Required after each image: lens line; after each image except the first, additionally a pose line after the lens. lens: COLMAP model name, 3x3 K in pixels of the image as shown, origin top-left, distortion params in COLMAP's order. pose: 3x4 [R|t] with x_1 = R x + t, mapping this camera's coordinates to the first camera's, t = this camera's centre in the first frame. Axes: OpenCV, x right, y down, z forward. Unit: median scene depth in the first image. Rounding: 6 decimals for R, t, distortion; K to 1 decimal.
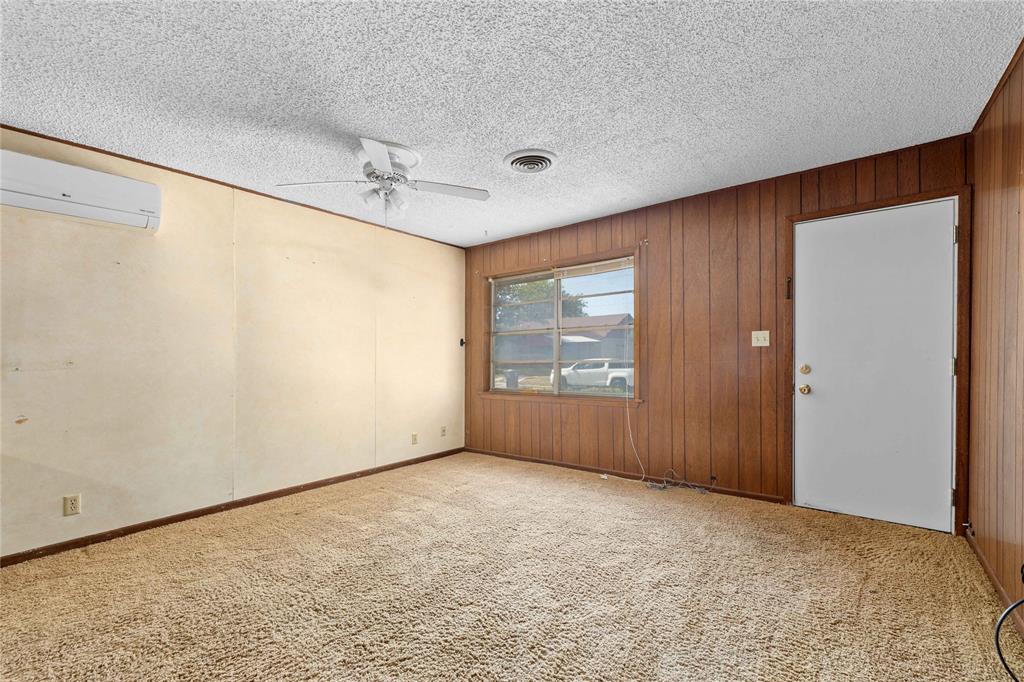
lens RADIAL K [[443.3, 0, 514.0], [0, 443.3, 362.4], [0, 0, 1]] dist [0.004215, 0.000206]
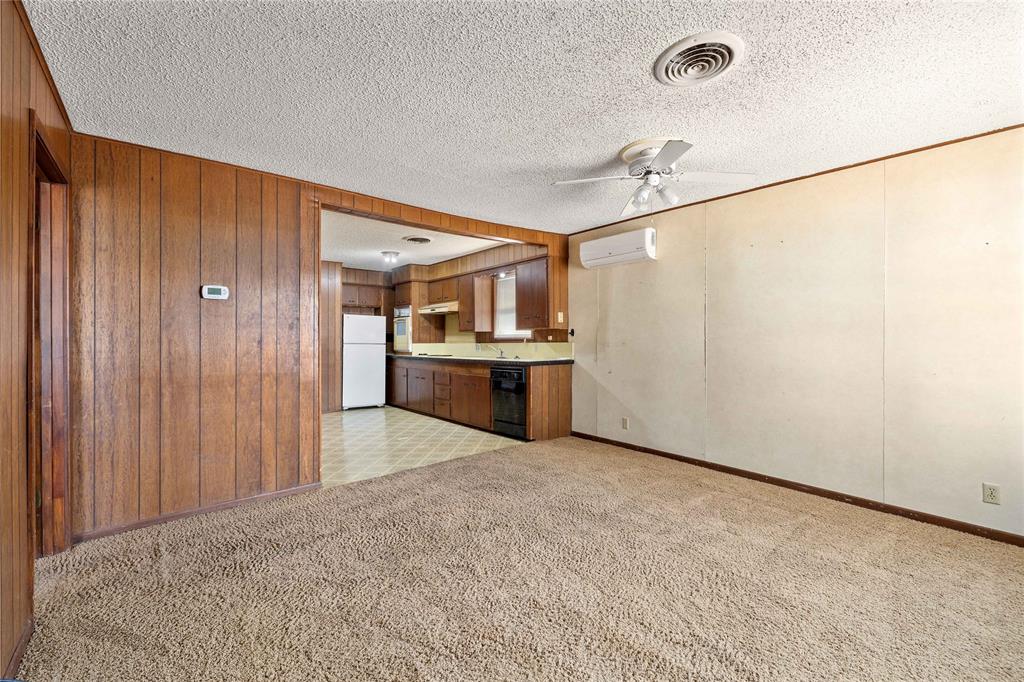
lens RADIAL K [[443.3, 0, 508.1], [0, 443.3, 336.1], [0, 0, 1]] dist [0.004215, 0.000206]
pose [[-0.245464, 0.008209, -0.969371, 0.558358], [-0.016078, 0.999792, 0.012538, -0.028230], [0.969272, 0.018663, -0.245281, 0.649151]]
